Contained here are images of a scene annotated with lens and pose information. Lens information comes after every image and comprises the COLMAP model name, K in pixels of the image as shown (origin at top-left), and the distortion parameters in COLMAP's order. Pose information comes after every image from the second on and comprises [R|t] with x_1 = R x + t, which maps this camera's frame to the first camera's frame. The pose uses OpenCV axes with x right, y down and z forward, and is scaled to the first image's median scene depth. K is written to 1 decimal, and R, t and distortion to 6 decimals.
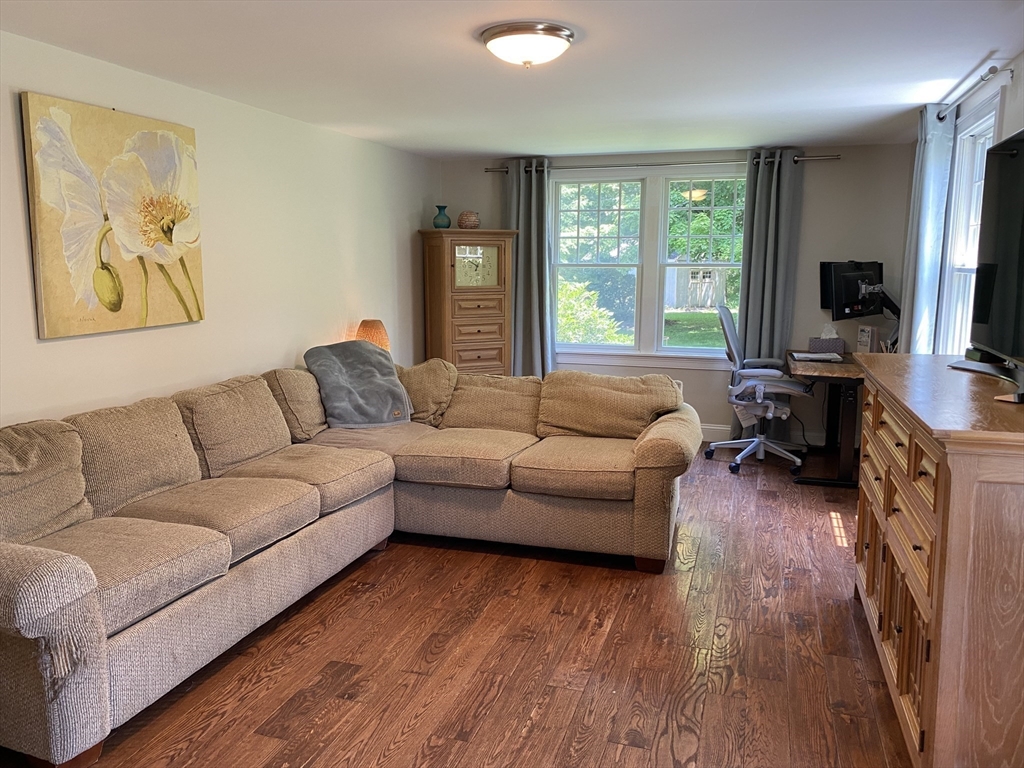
lens RADIAL K [[786.9, 0, 504.4], [0, 786.9, 380.6], [0, 0, 1]] dist [0.048477, -0.056048]
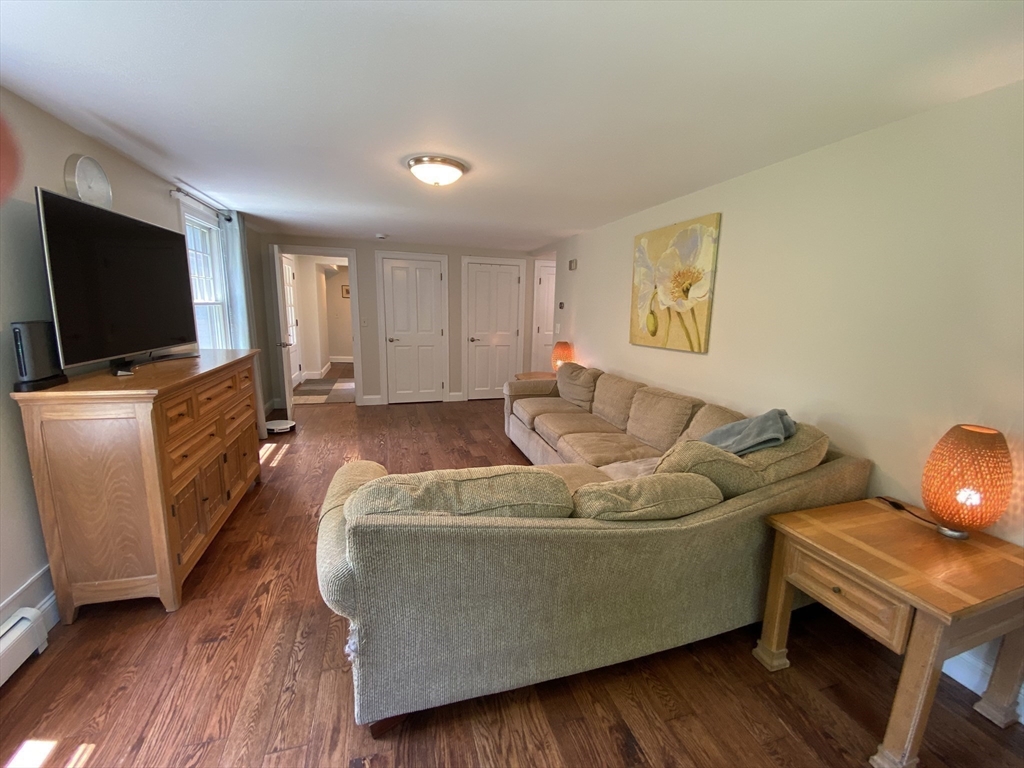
lens RADIAL K [[421.8, 0, 512.0], [0, 421.8, 384.0], [0, 0, 1]] dist [0.046558, -0.032897]
pose [[-0.821998, 0.082194, -0.563528, 0.347467], [-0.107619, 0.949281, 0.295437, -0.225093], [0.559230, 0.303495, -0.771461, 1.511491]]
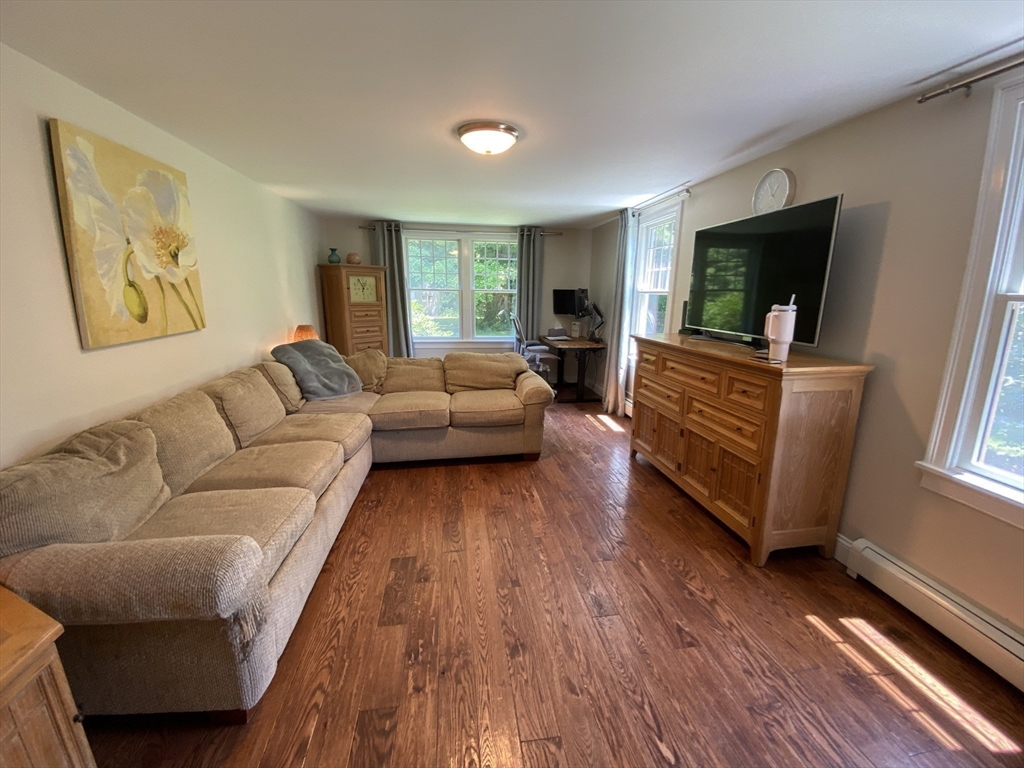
lens RADIAL K [[421.8, 0, 512.0], [0, 421.8, 384.0], [0, 0, 1]] dist [0.046558, -0.032897]
pose [[0.896830, -0.089042, 0.433322, -0.261257], [0.059089, 0.994868, 0.082138, -0.015145], [-0.438412, -0.048060, 0.897488, 0.167110]]
